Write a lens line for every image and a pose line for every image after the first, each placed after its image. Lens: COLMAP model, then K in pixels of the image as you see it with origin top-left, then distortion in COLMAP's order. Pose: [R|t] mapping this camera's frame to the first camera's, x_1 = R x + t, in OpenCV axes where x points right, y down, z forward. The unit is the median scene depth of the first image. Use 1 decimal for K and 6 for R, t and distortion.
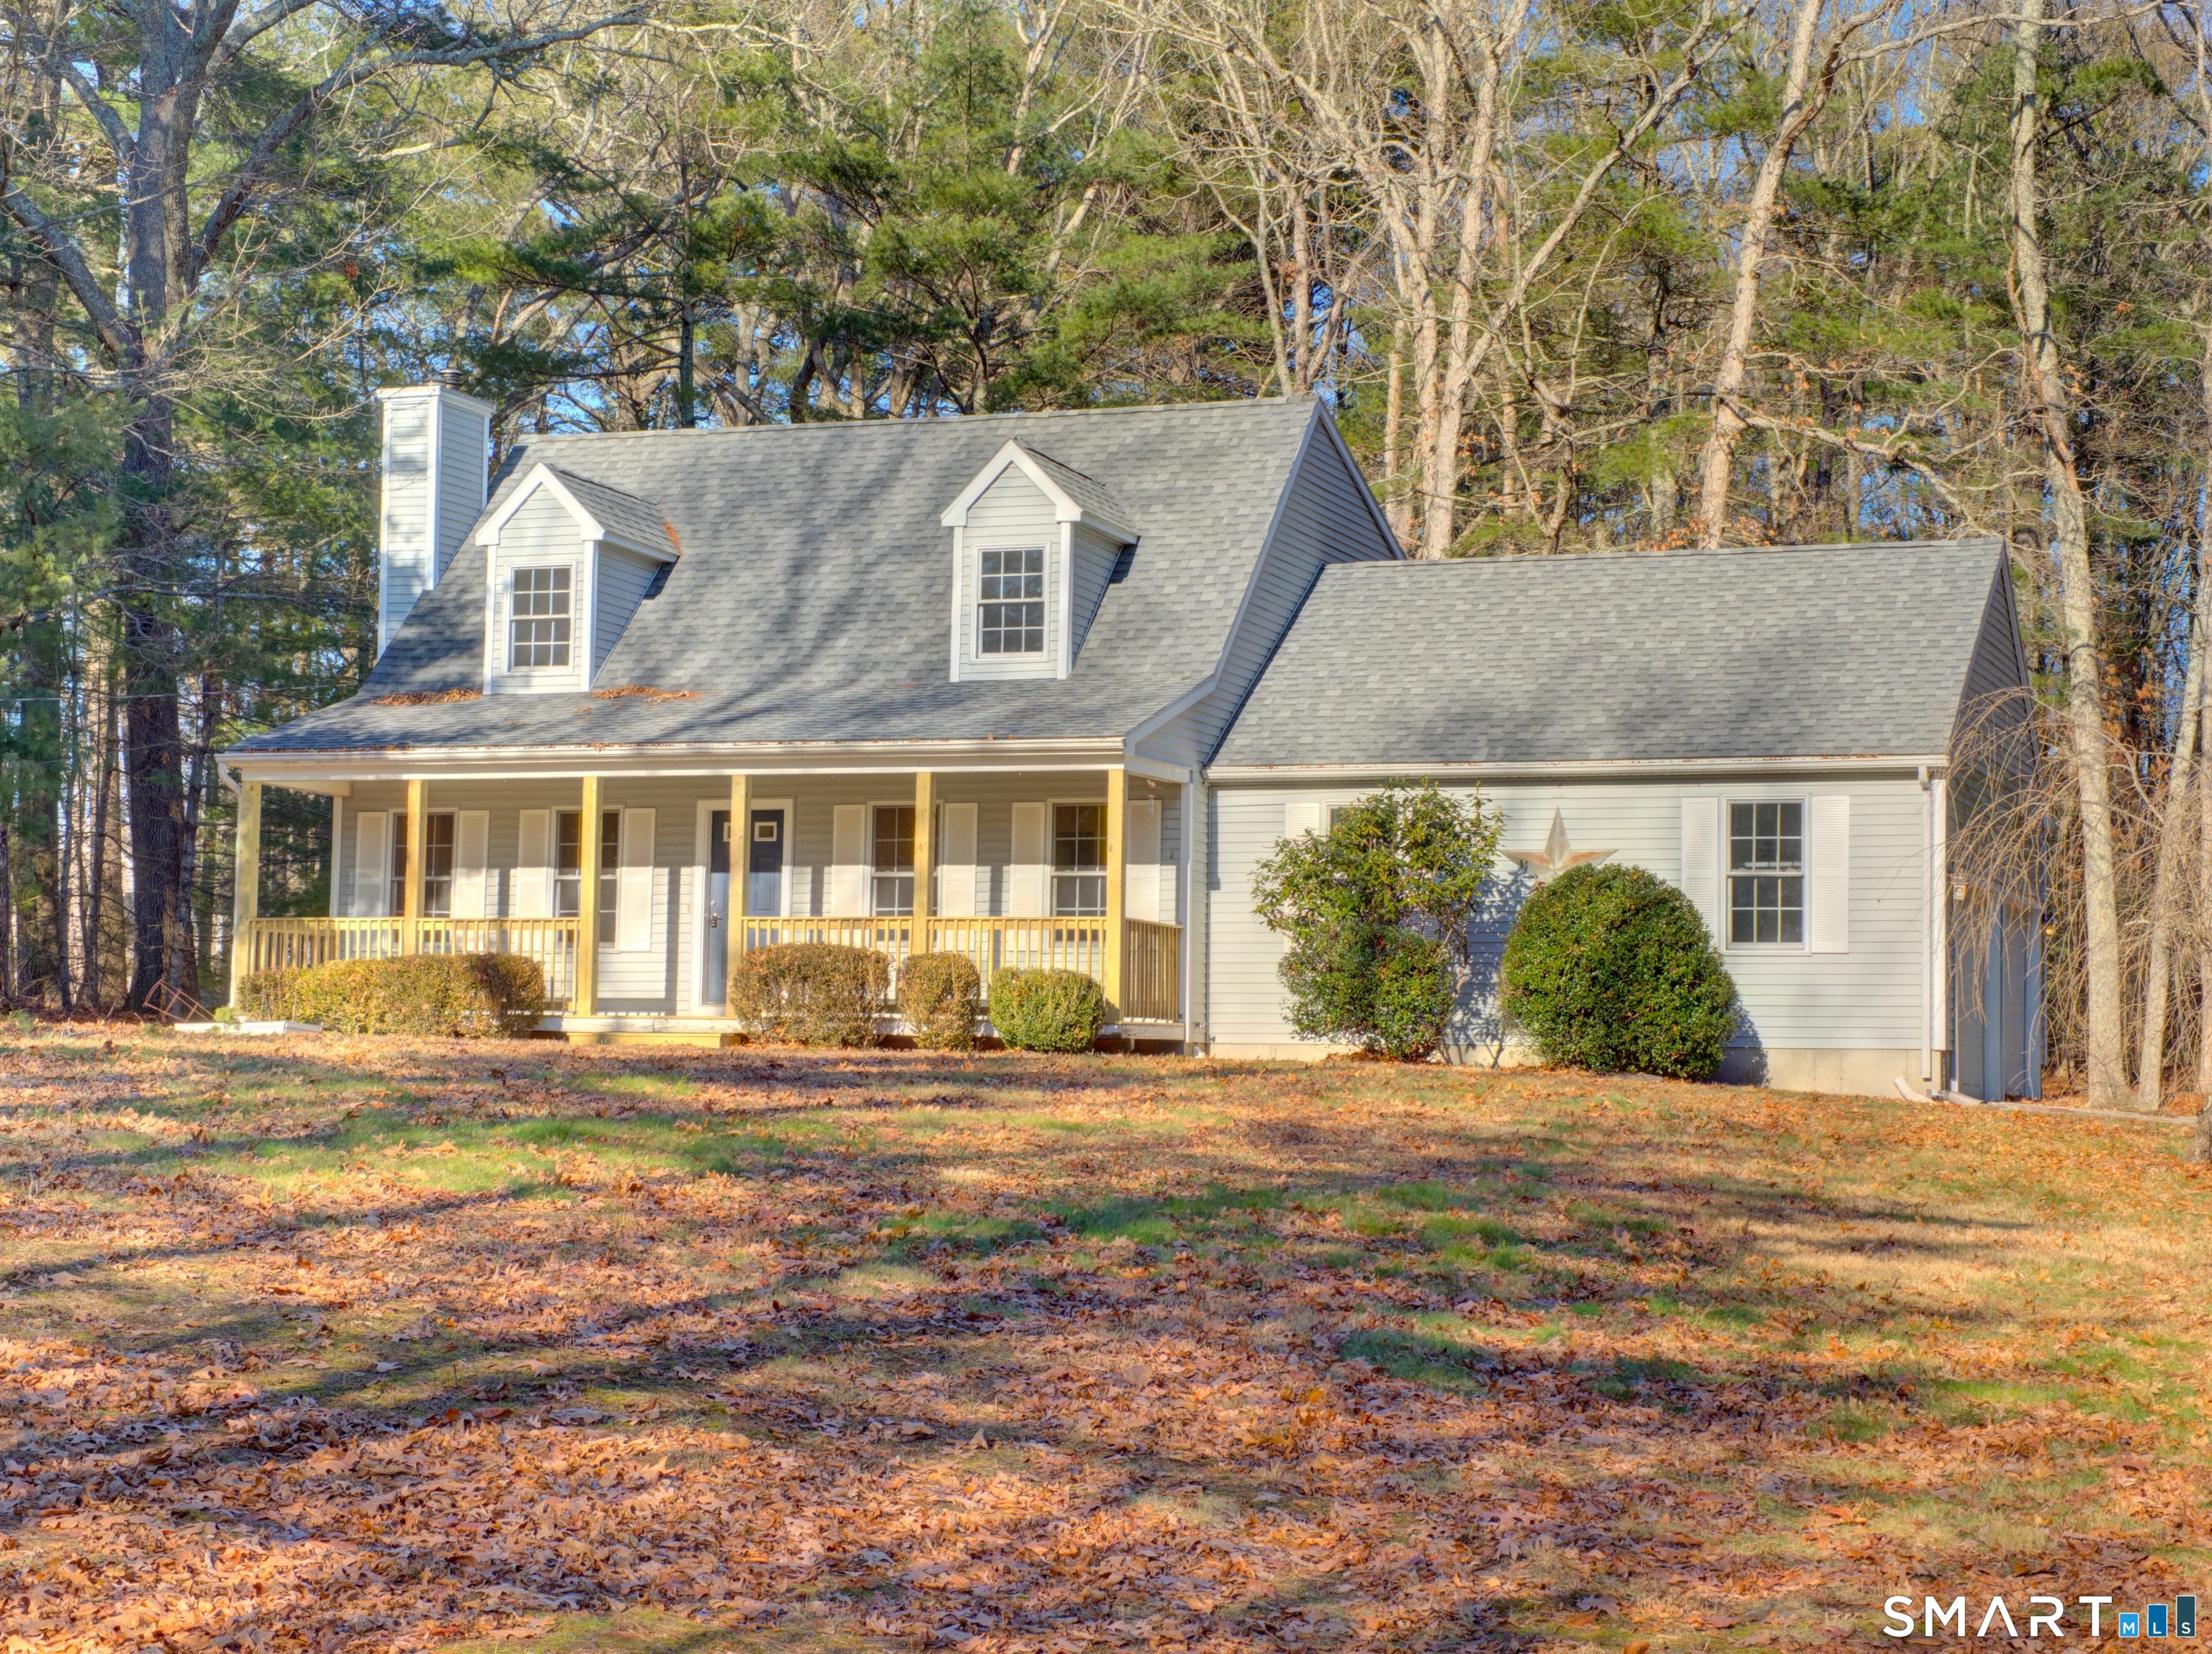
lens RADIAL K [[3698.9, 0, 1106.0], [0, 3698.9, 827.0], [0, 0, 1]] dist [0.009429, 0.088306]
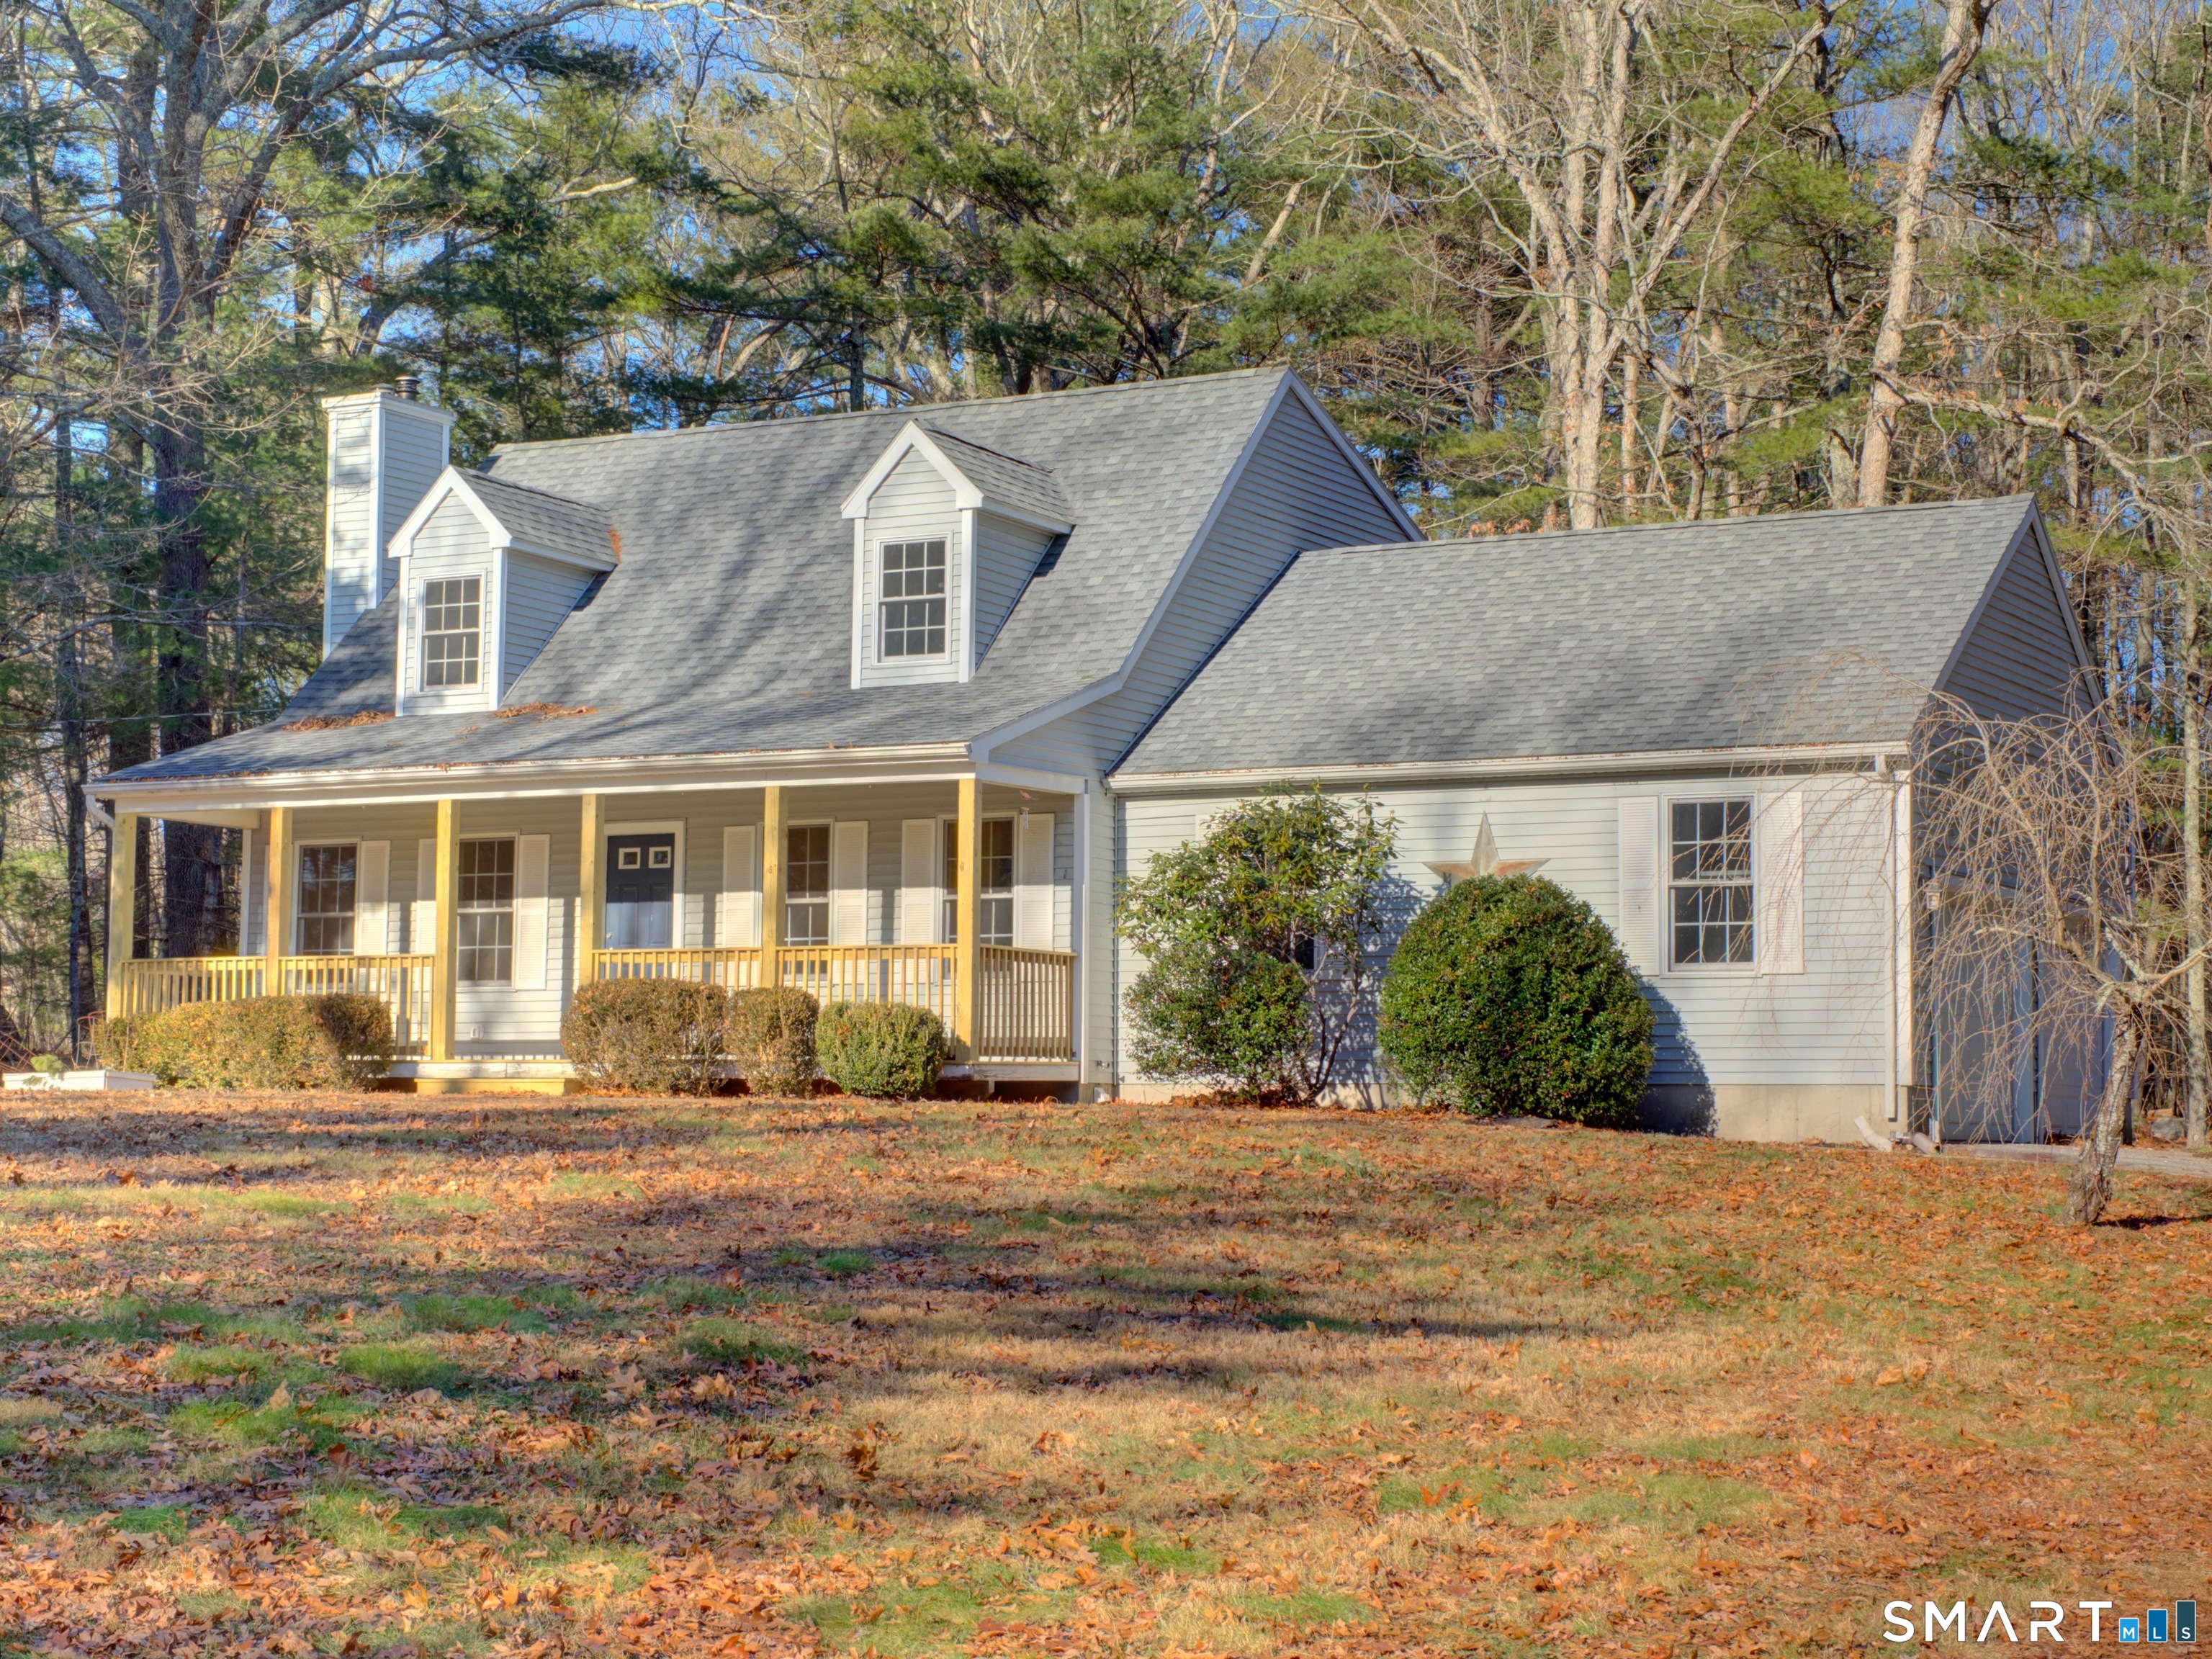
lens RADIAL K [[3542.7, 0, 1106.0], [0, 3542.7, 829.5], [0, 0, 1]] dist [0.052738, -0.143182]
pose [[0.990901, -0.019133, -0.133228, 0.136453], [0.017901, 0.999785, -0.010438, 0.005646], [0.133399, 0.007958, 0.991030, 0.143965]]
